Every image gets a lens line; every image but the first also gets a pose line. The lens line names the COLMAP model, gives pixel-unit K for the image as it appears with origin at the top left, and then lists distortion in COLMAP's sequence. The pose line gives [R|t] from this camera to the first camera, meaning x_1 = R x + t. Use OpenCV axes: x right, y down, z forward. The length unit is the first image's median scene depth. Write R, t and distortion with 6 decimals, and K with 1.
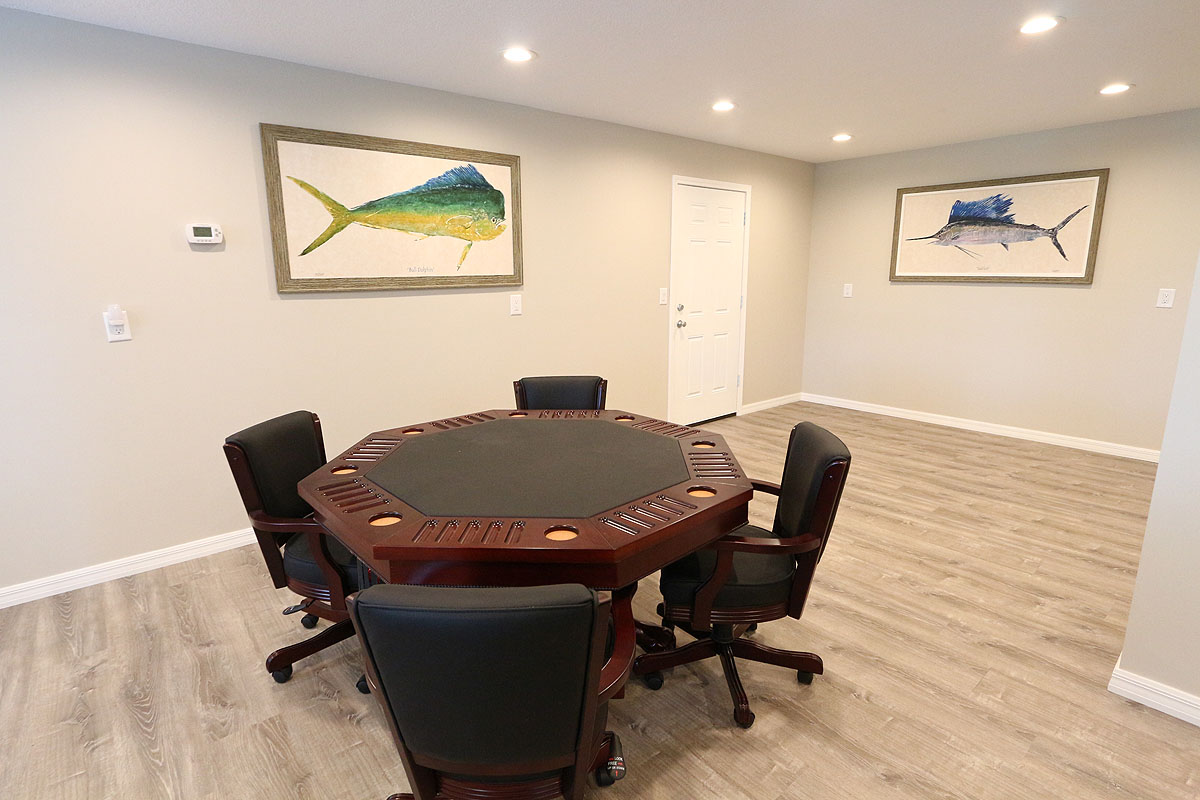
lens RADIAL K [[613.8, 0, 600.0], [0, 613.8, 400.0], [0, 0, 1]] dist [-0.026253, 0.000650]
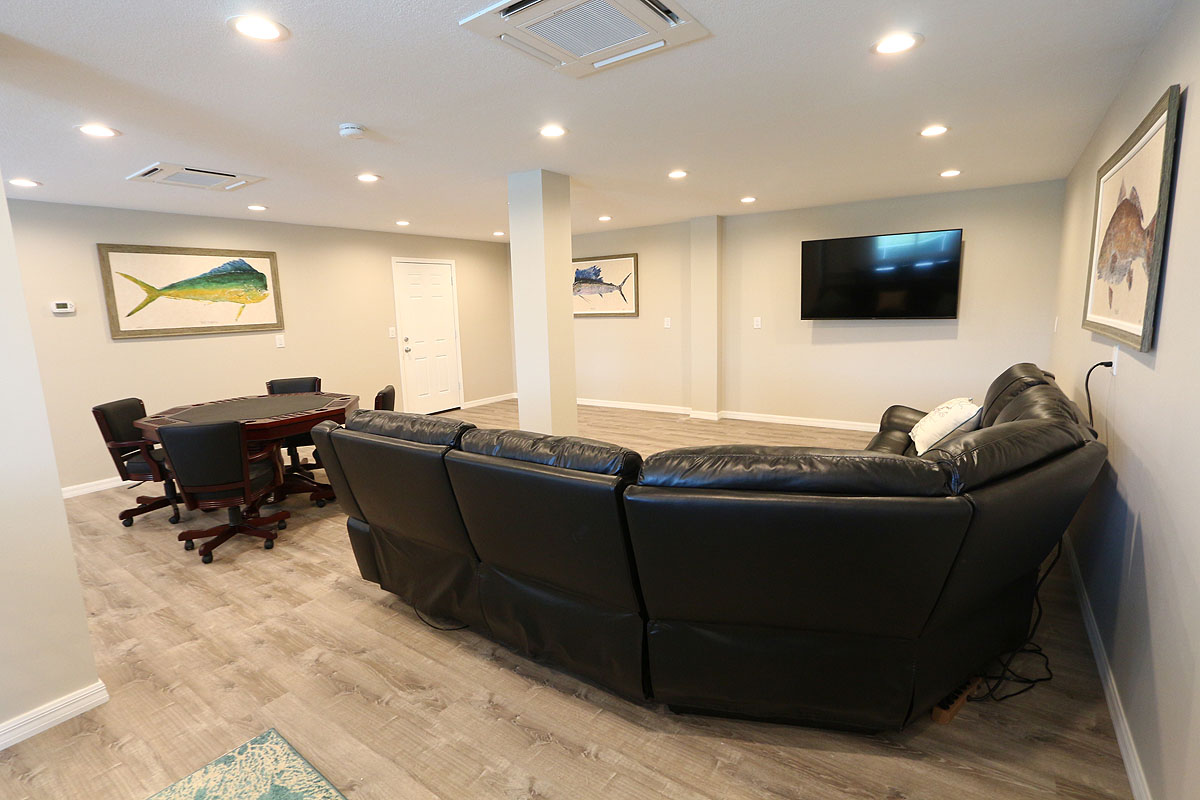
lens RADIAL K [[572.2, 0, 600.0], [0, 572.2, 400.0], [0, 0, 1]] dist [-0.019316, 0.000122]
pose [[0.965799, -0.065034, 0.251003, 0.321934], [0.077189, 0.996258, -0.038877, 0.134998], [-0.247535, 0.056922, 0.967205, -0.718963]]
